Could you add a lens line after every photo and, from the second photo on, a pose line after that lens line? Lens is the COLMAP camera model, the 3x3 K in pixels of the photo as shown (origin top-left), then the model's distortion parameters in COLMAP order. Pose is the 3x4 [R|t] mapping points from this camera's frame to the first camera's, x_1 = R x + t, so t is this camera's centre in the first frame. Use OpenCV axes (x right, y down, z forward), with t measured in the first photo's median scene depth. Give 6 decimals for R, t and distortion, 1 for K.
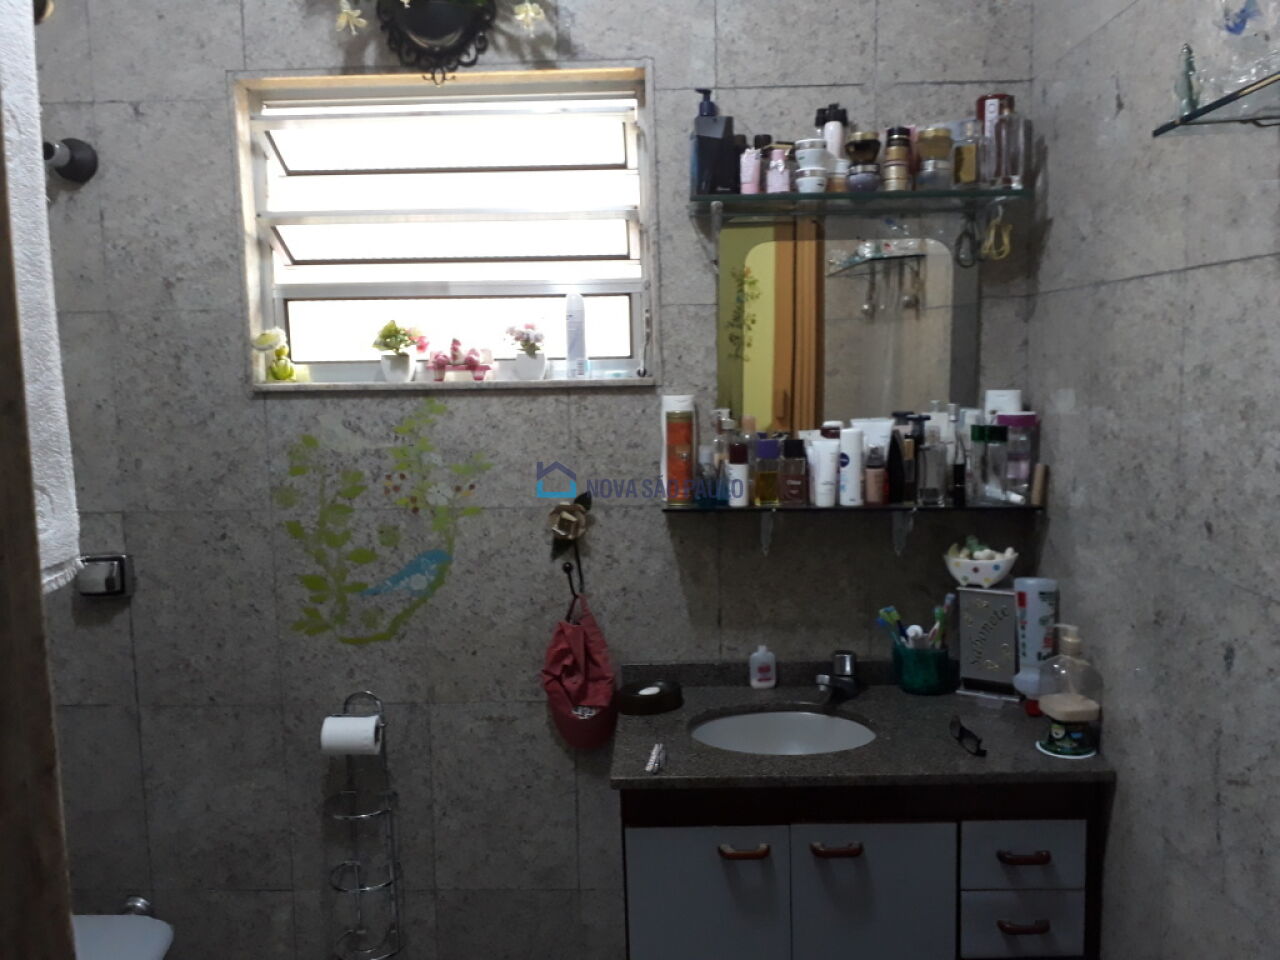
lens RADIAL K [[1017.4, 0, 657.3], [0, 1017.4, 484.0], [0, 0, 1]] dist [0.208536, -0.483694]
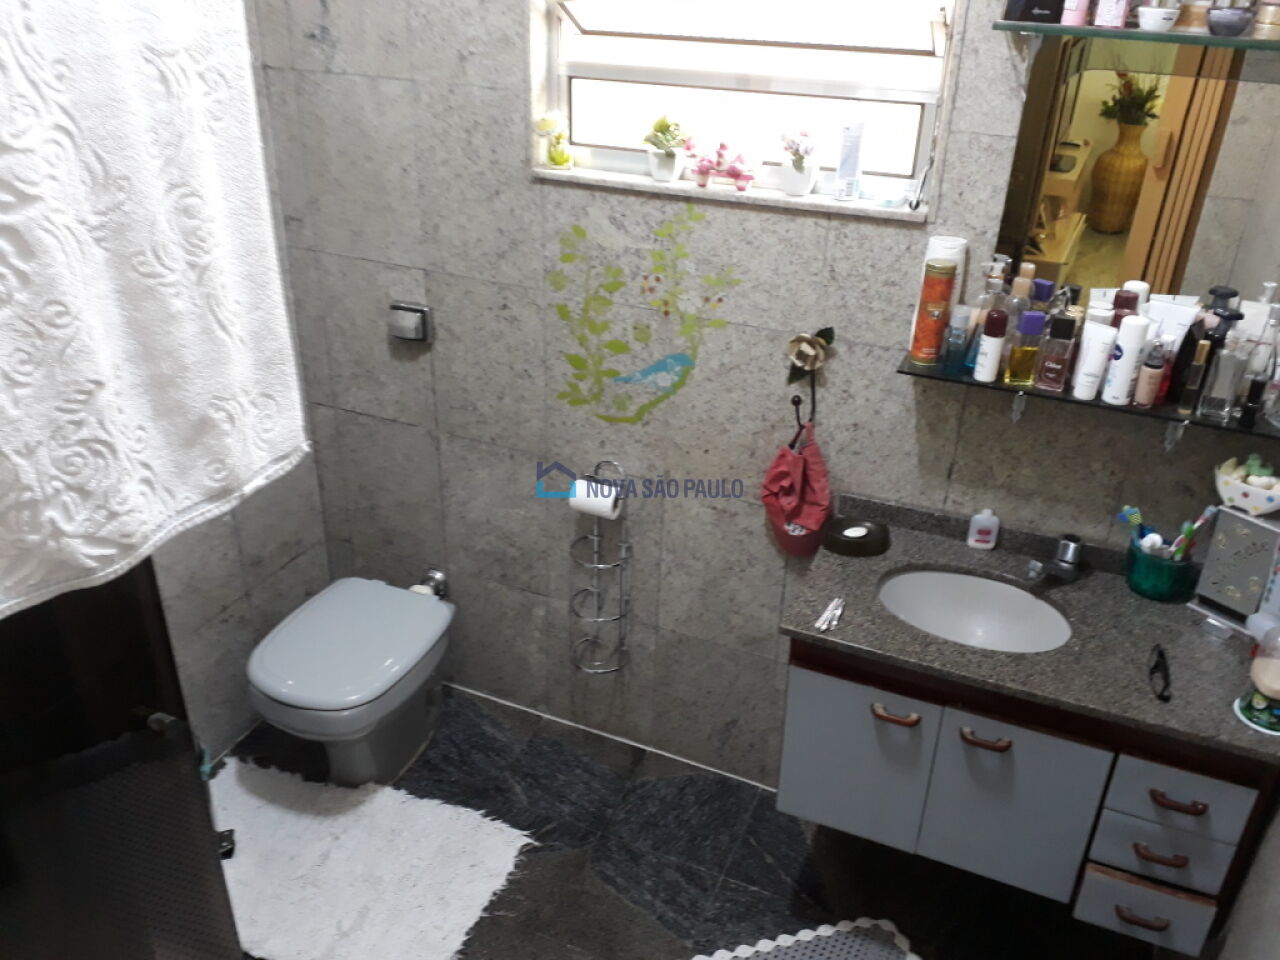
lens RADIAL K [[1017.4, 0, 657.3], [0, 1017.4, 484.0], [0, 0, 1]] dist [0.208536, -0.483694]
pose [[0.925591, 0.223761, -0.305306, 0.108403], [-0.098447, 0.921116, 0.376633, -0.203599], [0.365499, -0.318552, 0.874606, 0.044555]]
